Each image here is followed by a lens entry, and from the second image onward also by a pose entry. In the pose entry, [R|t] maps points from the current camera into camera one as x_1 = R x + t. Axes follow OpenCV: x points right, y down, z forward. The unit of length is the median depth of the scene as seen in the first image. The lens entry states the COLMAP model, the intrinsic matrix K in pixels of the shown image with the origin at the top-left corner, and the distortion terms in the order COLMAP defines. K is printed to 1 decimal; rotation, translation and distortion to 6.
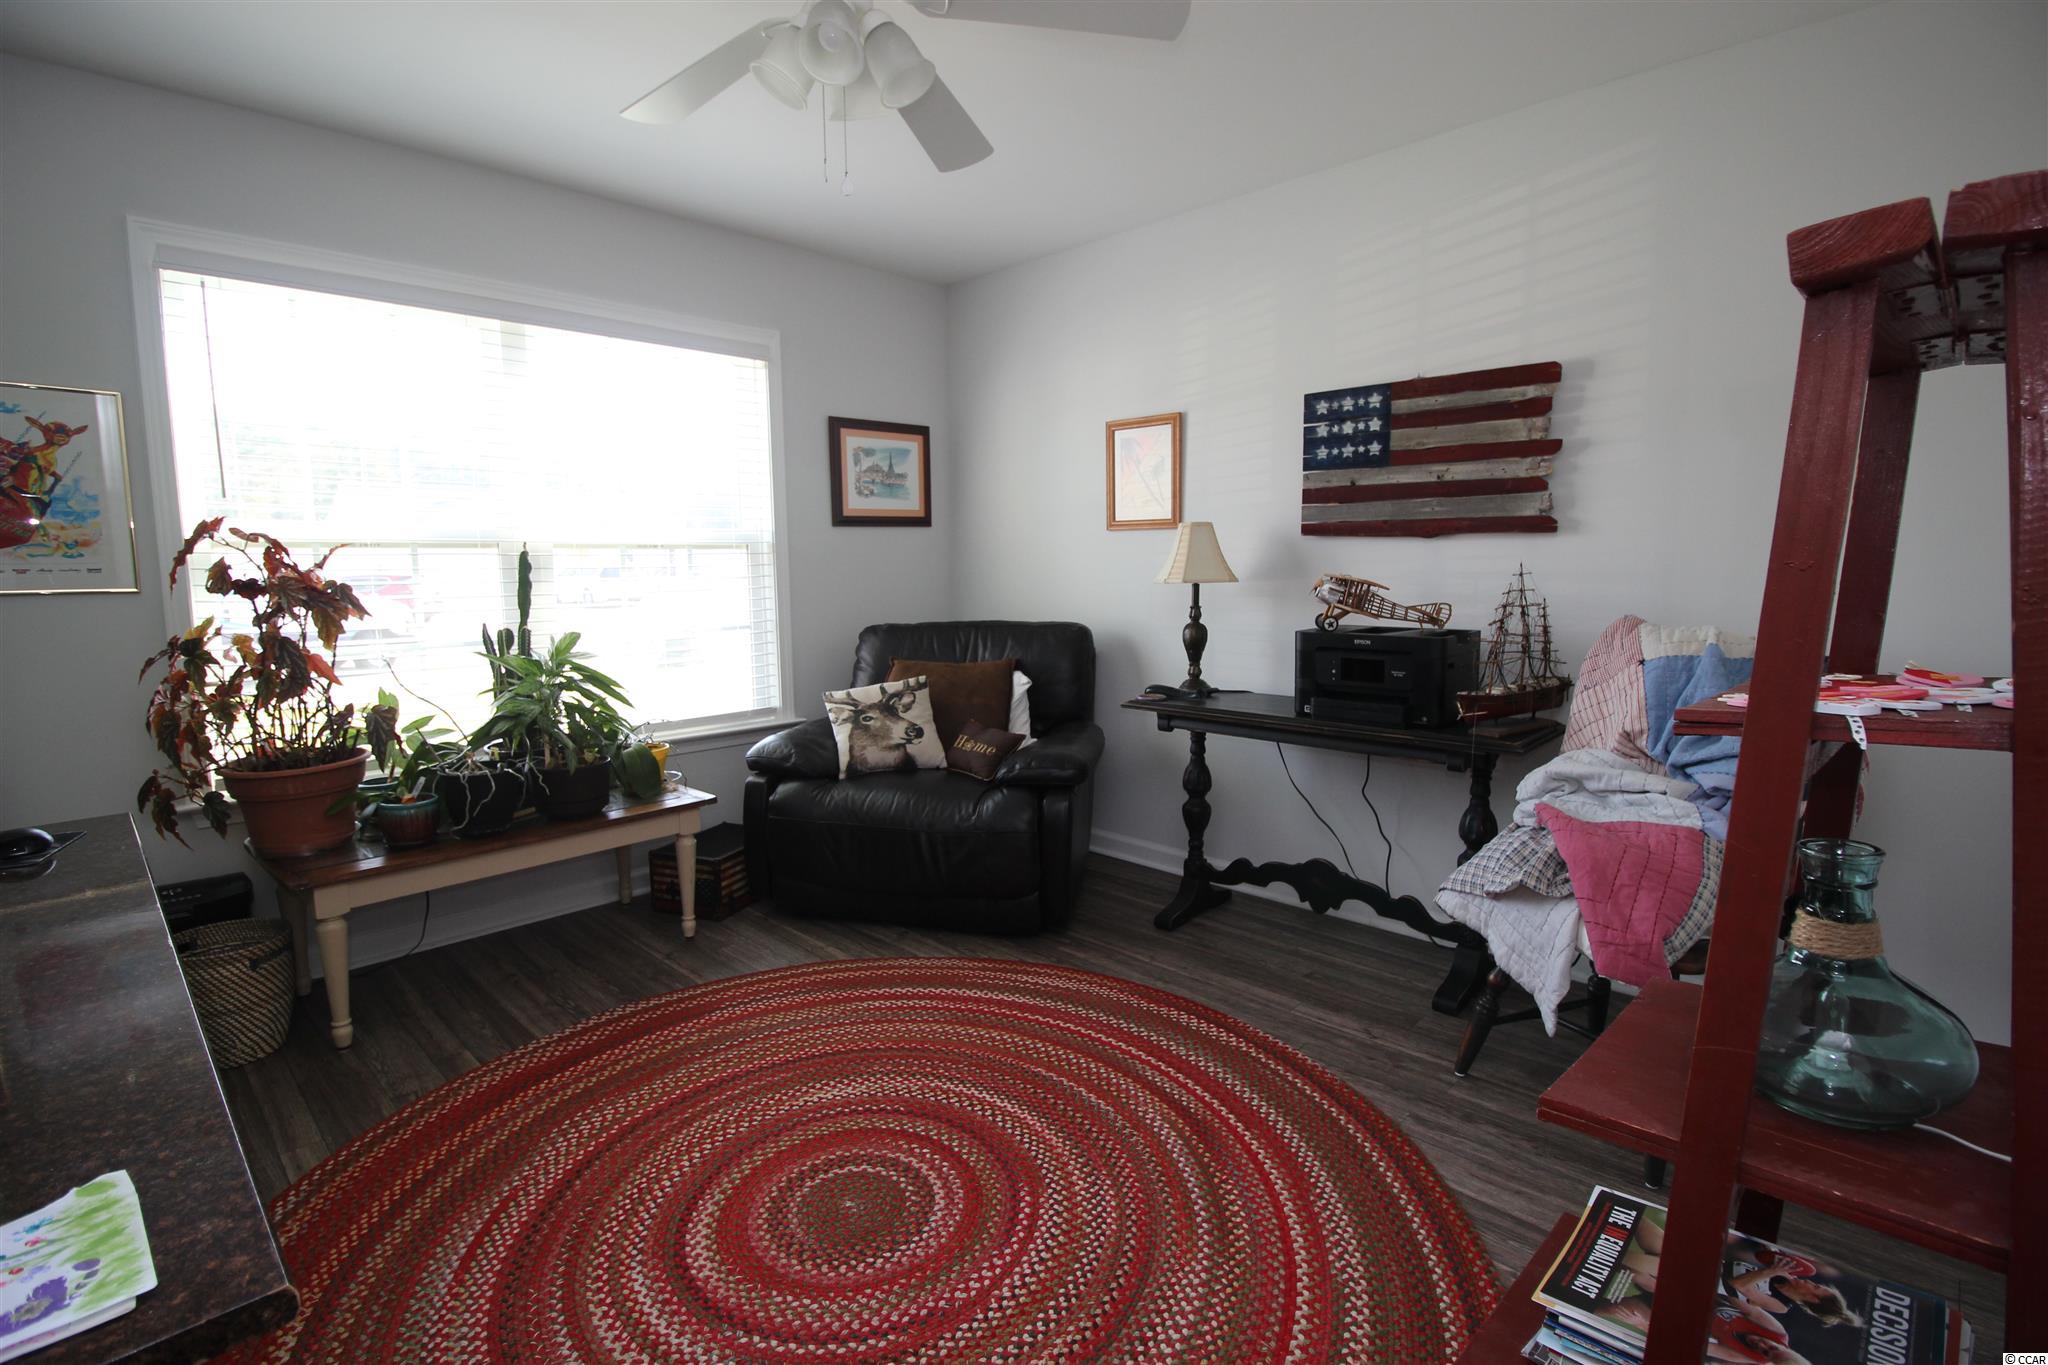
lens RADIAL K [[942.3, 0, 1019.4], [0, 942.3, 694.6], [0, 0, 1]] dist [-0.011466, -0.002484]
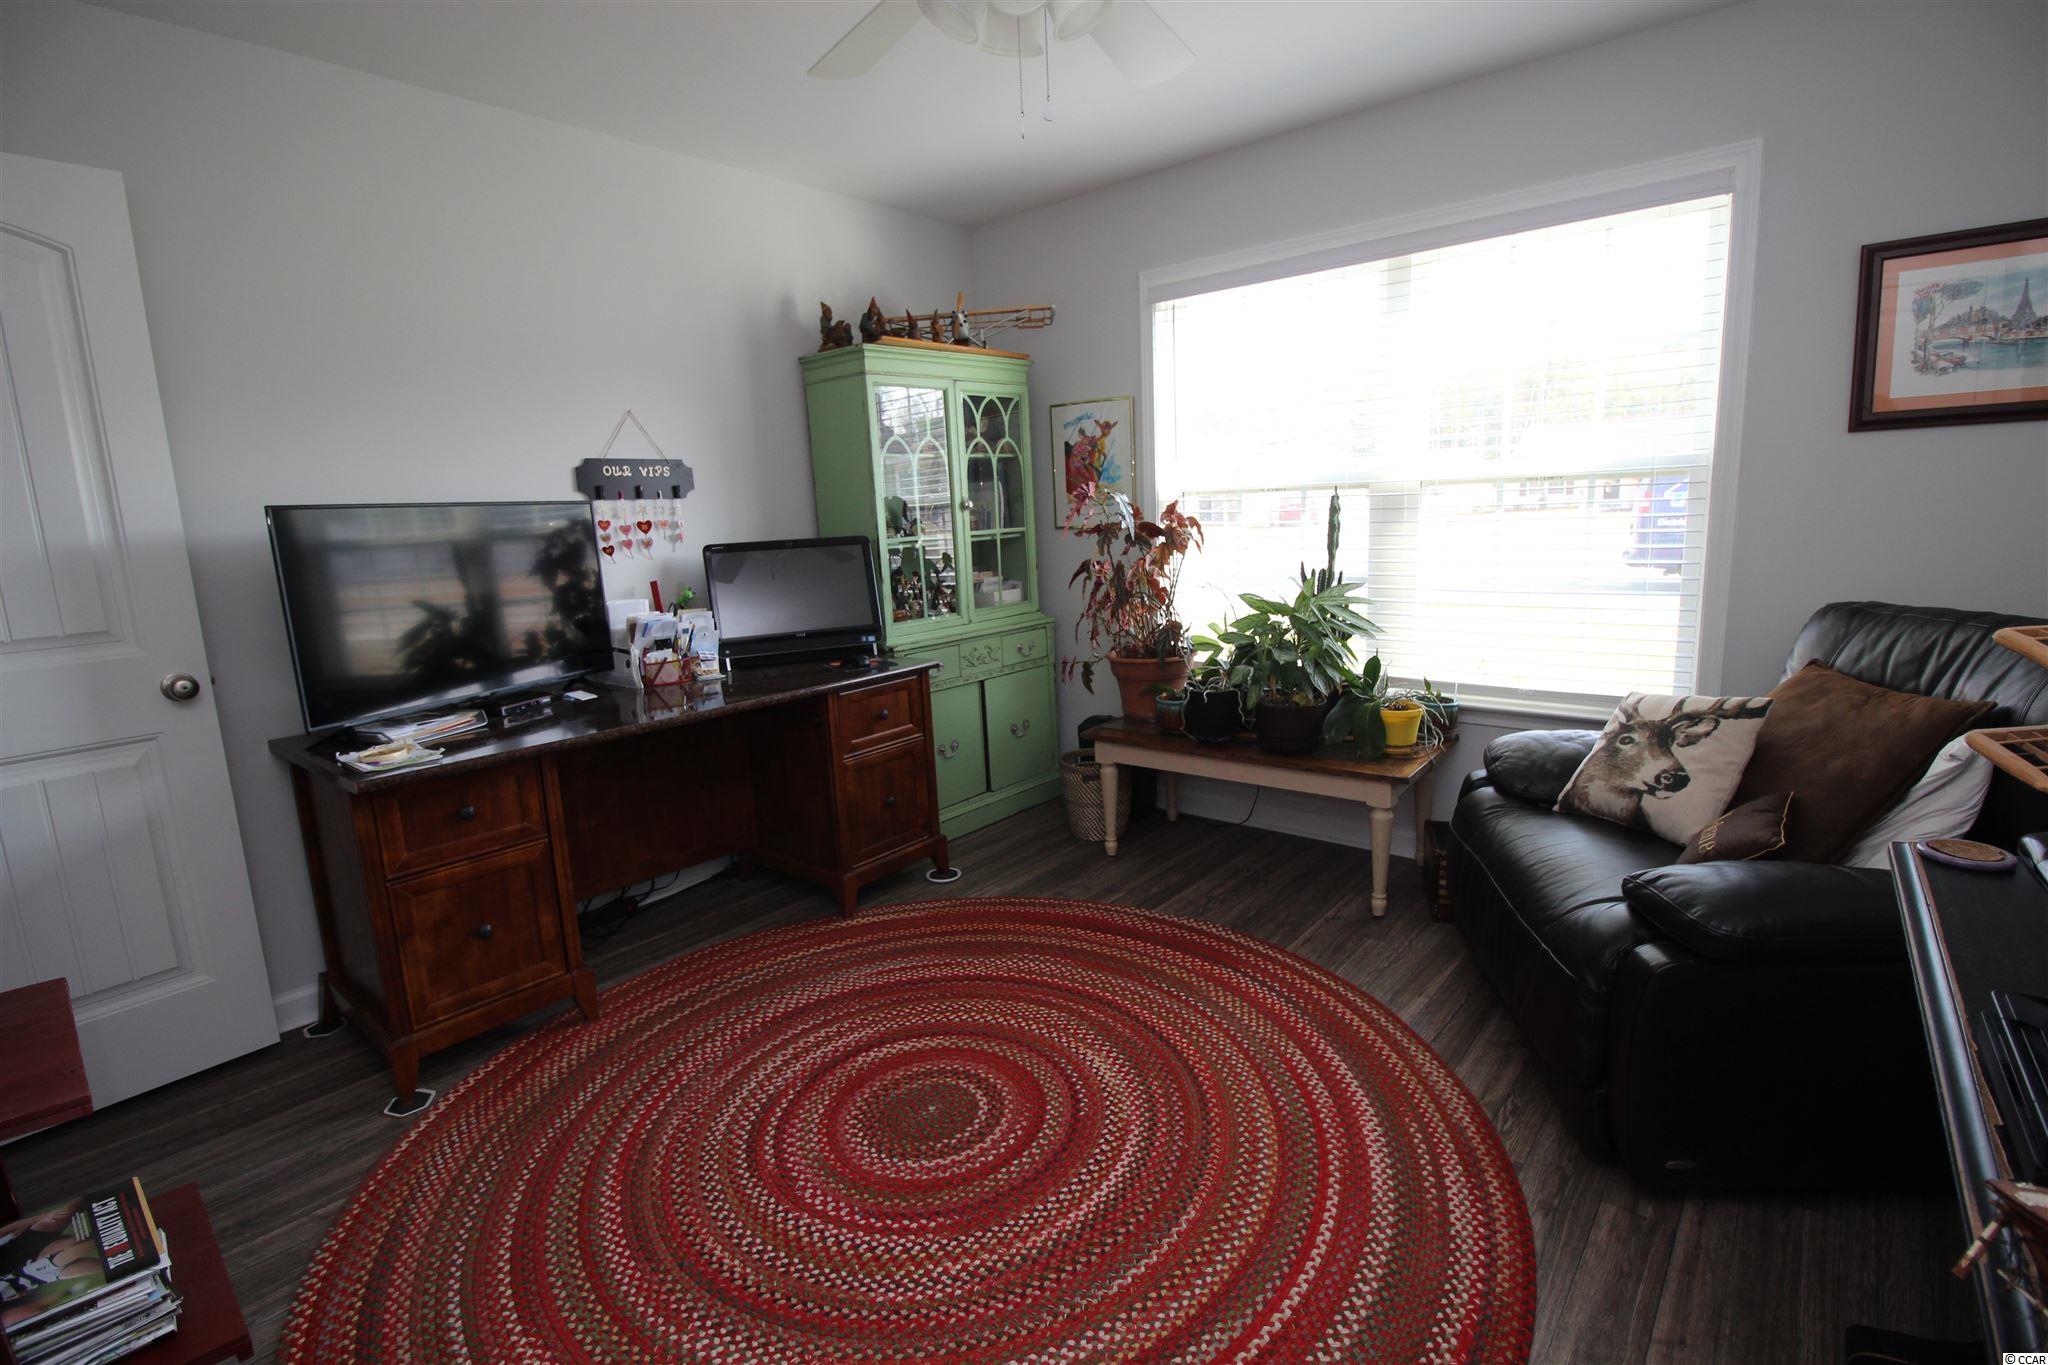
lens RADIAL K [[942.3, 0, 1028.7], [0, 942.3, 683.9], [0, 0, 1]] dist [-0.011466, -0.002484]
pose [[0.085733, 0.193595, -0.977328, 0.585724], [-0.098316, 0.977796, 0.185063, -0.124993], [0.991455, 0.080221, 0.102863, 0.671604]]
